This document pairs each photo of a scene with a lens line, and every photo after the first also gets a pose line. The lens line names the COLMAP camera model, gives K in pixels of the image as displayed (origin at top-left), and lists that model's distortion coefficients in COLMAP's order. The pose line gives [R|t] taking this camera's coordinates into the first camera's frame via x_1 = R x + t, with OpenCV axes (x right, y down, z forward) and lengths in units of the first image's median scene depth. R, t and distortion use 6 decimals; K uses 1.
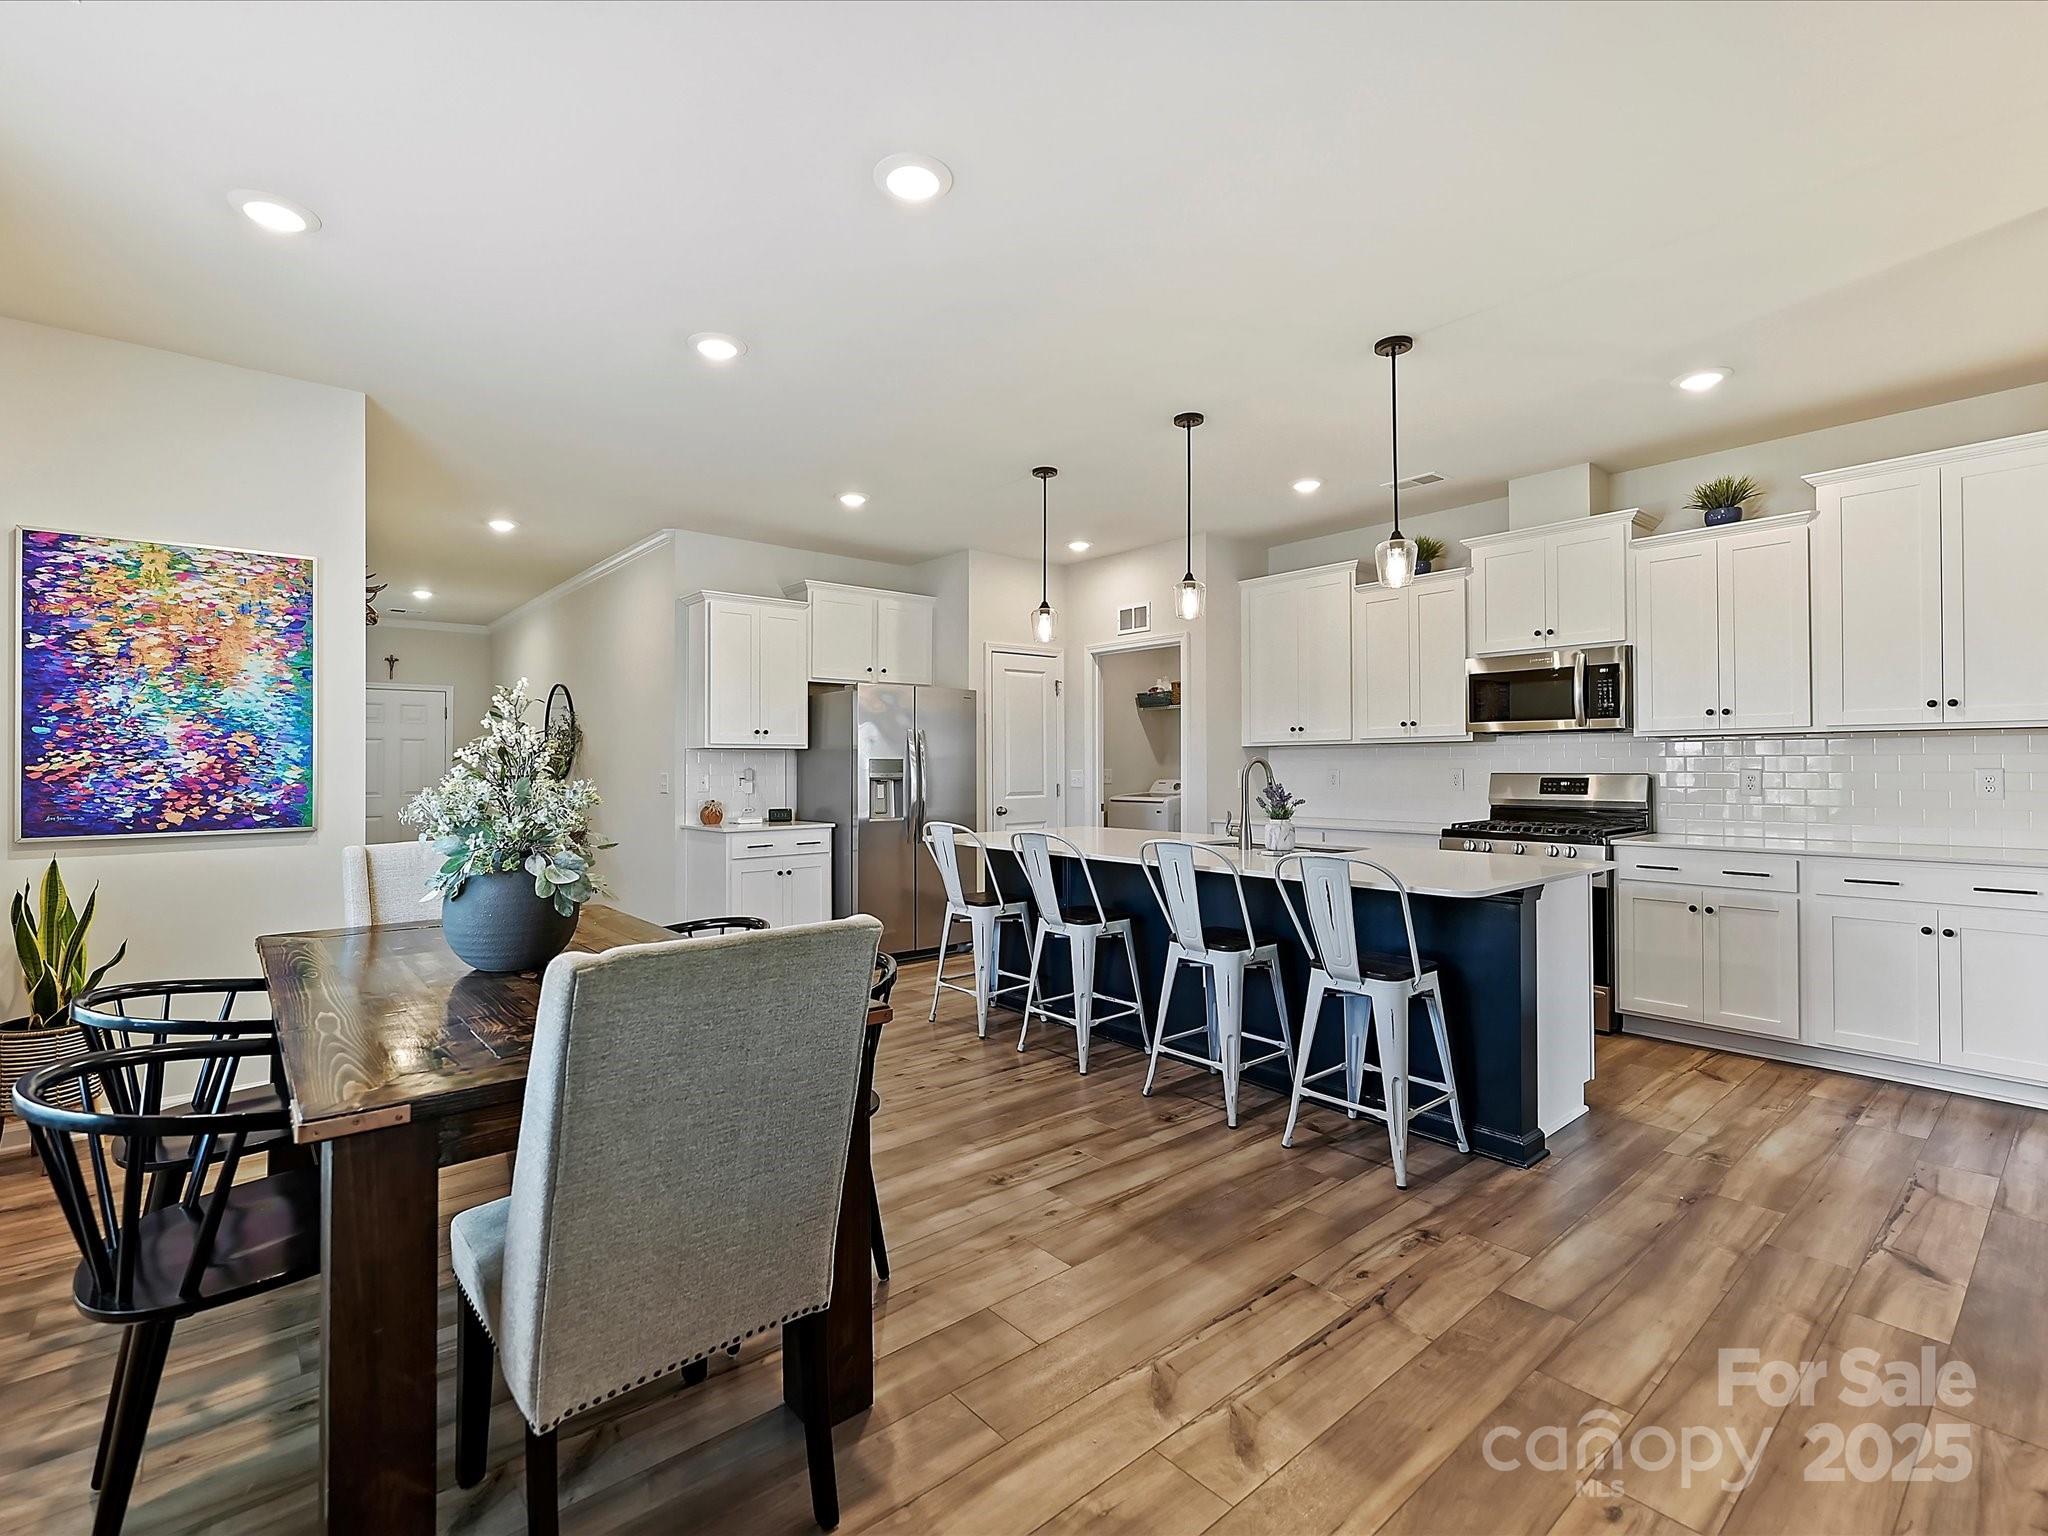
lens RADIAL K [[938.3, 0, 1023.7], [0, 938.3, 761.8], [0, 0, 1]] dist [0.000112, 0.000033]
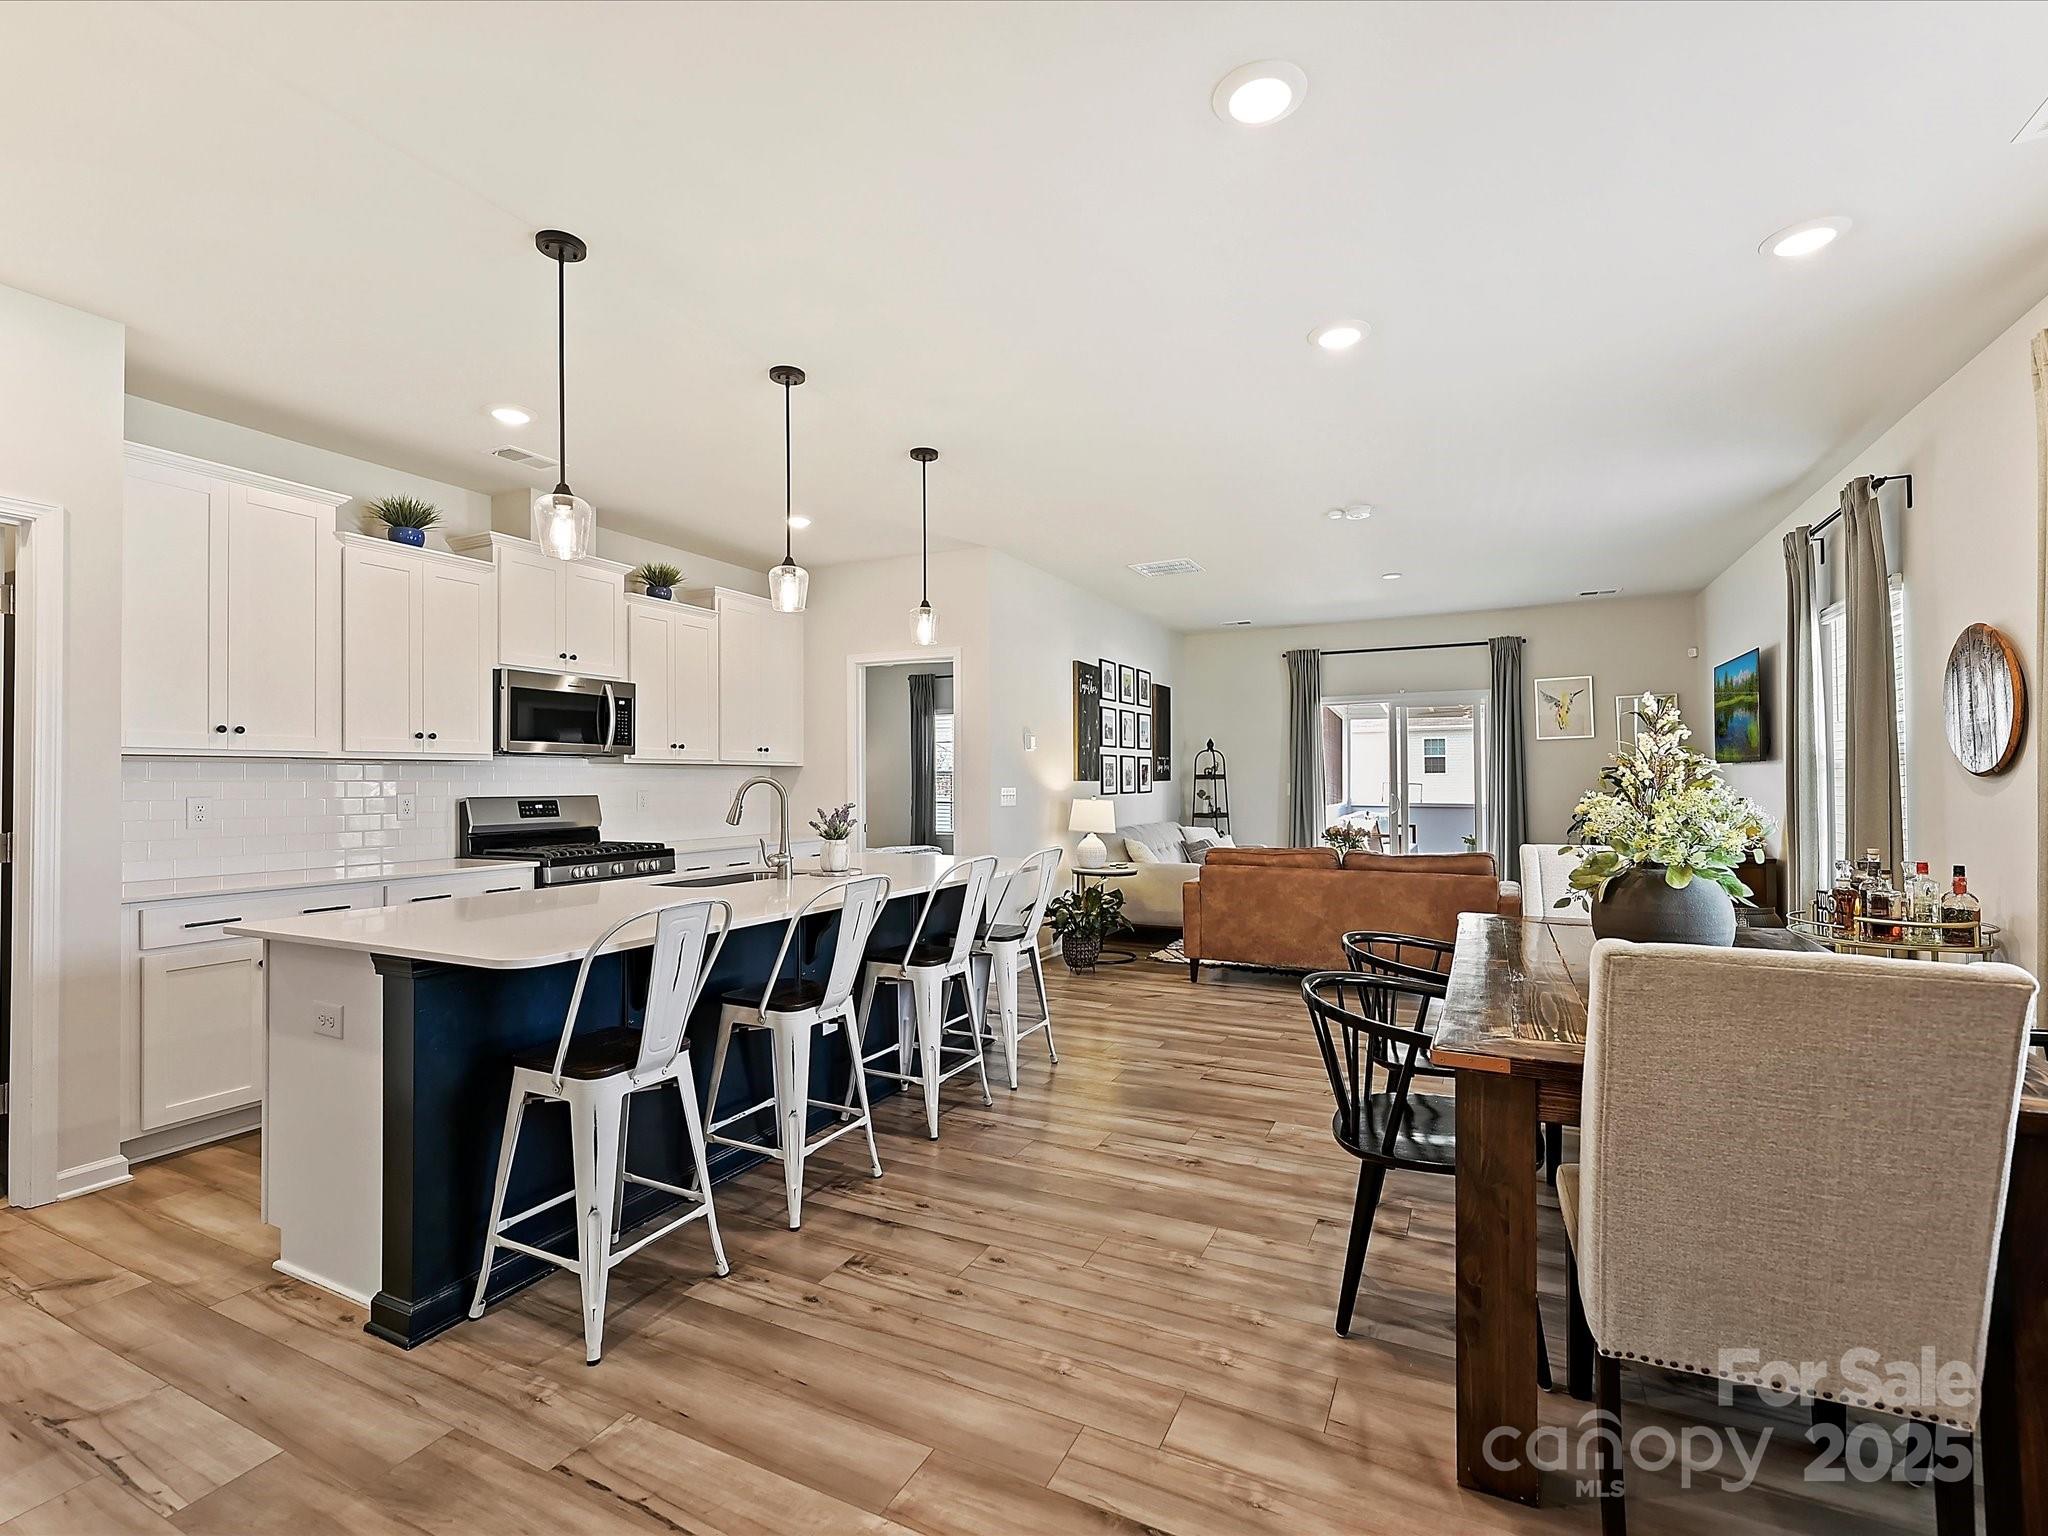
lens RADIAL K [[938.3, 0, 1019.2], [0, 938.3, 774.2], [0, 0, 1]] dist [0.000112, 0.000033]
pose [[-0.388011, 0.015309, 0.921528, -0.682448], [0.004426, 0.999881, -0.014747, 0.007351], [-0.921644, -0.001643, -0.388033, 1.143800]]
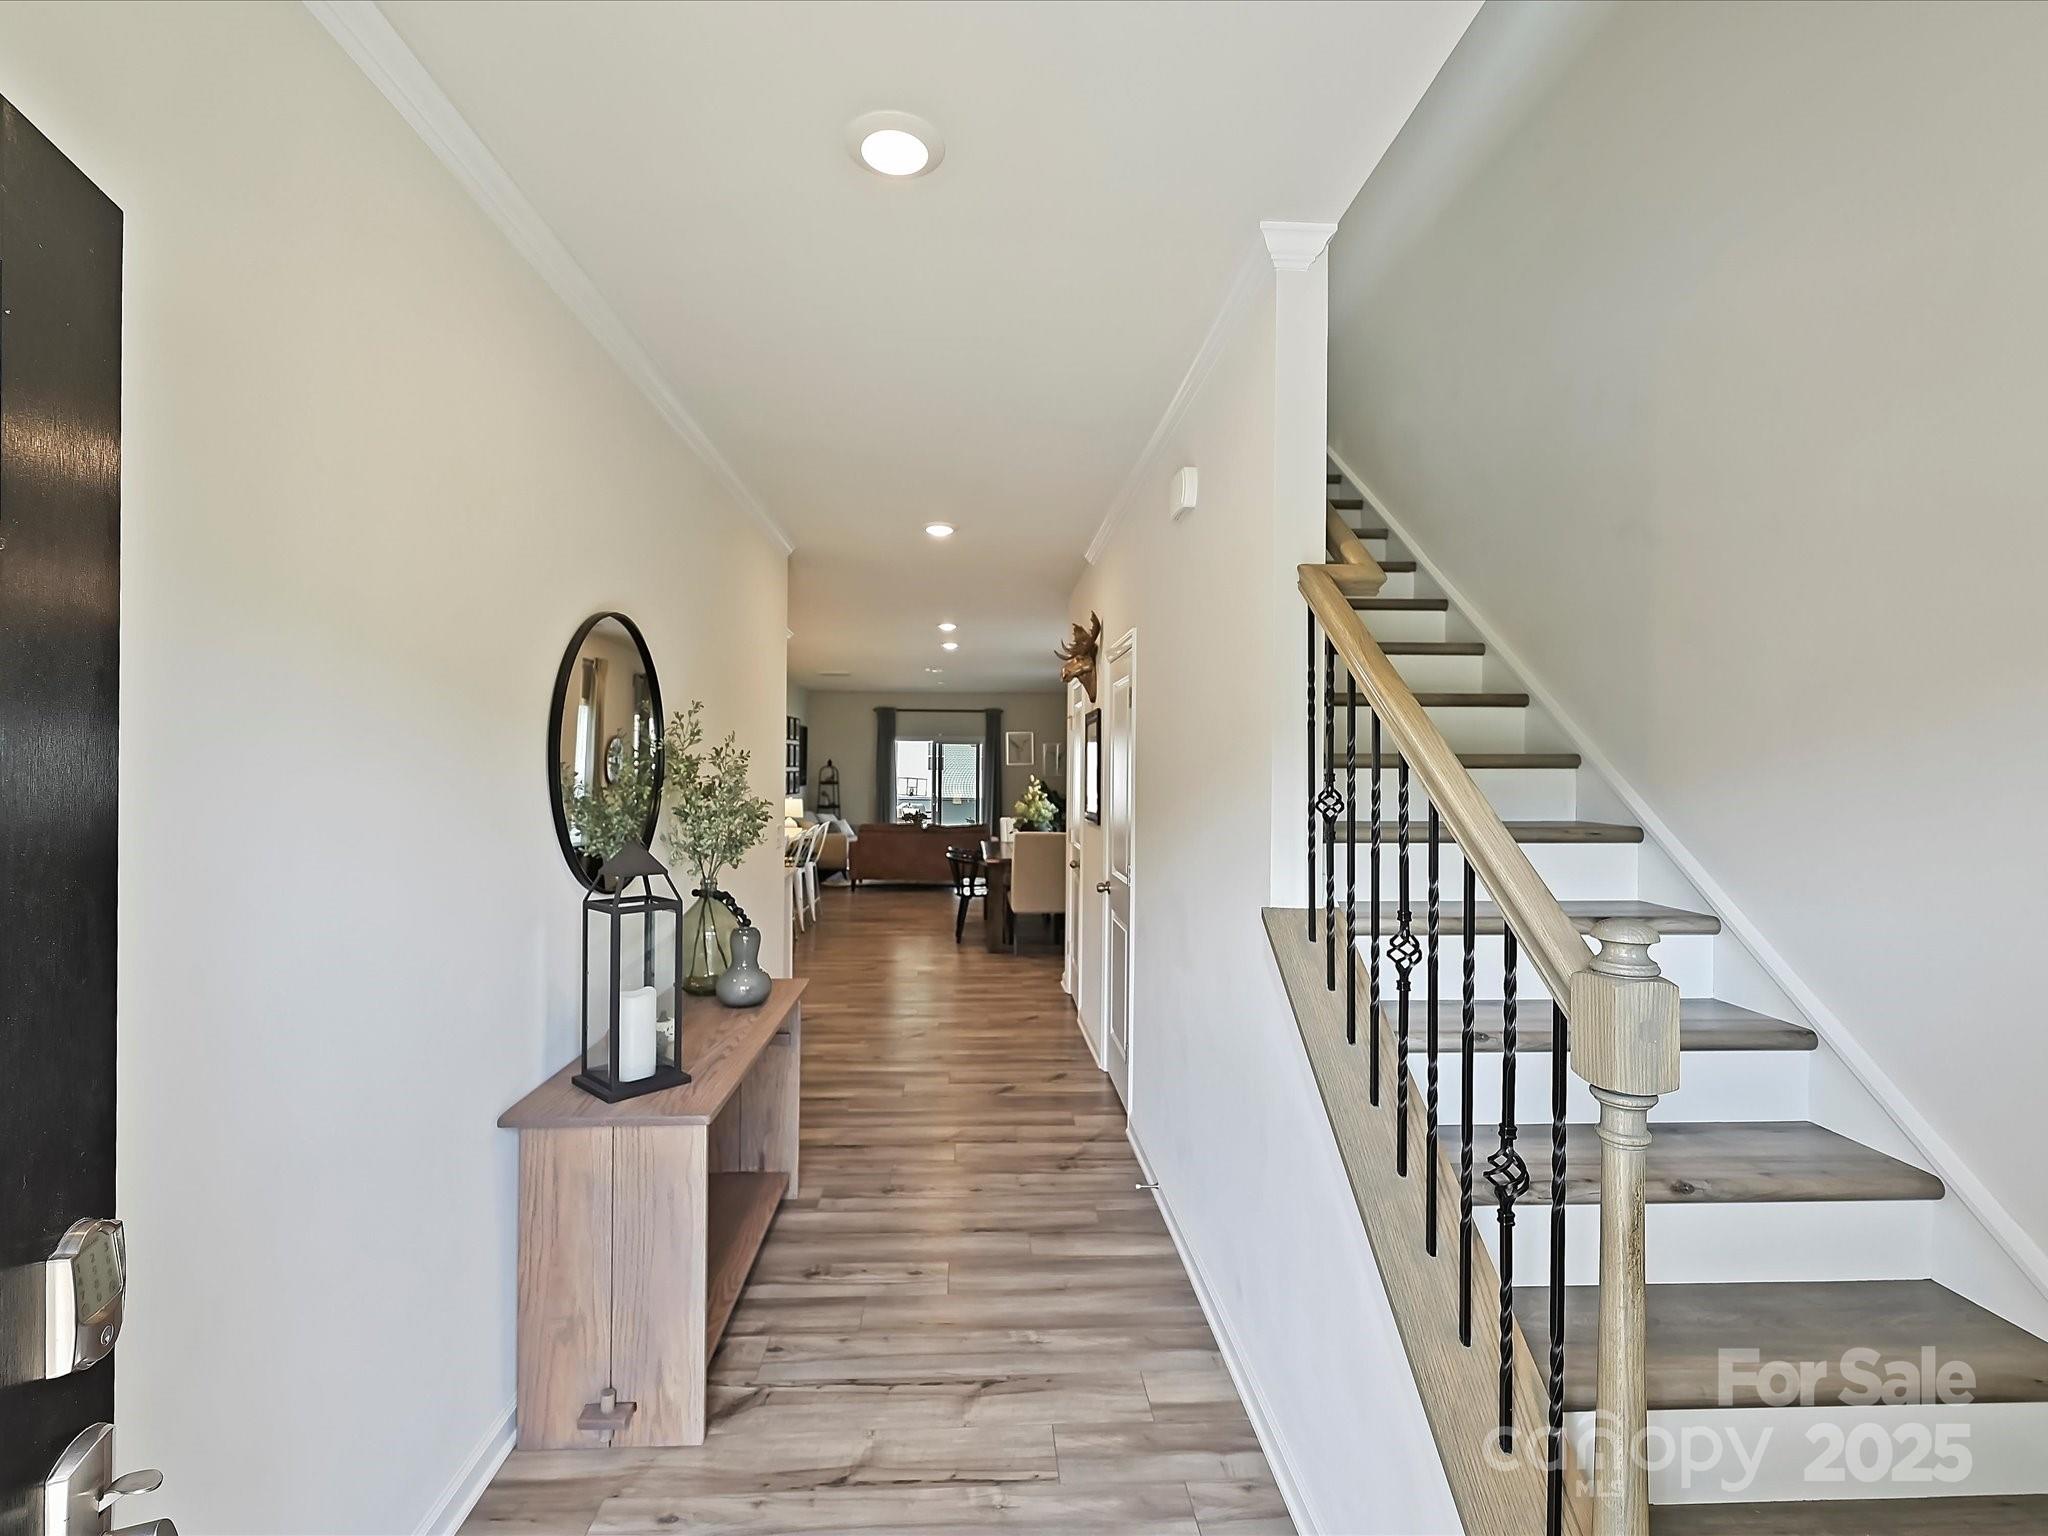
lens RADIAL K [[938.3, 0, 1019.0], [0, 938.3, 768.2], [0, 0, 1]] dist [0.000112, 0.000033]
pose [[-0.793675, 0.002641, 0.608336, -1.867445], [-0.003689, 0.999951, -0.009154, -0.059720], [-0.608330, -0.009509, -0.793627, 2.652707]]
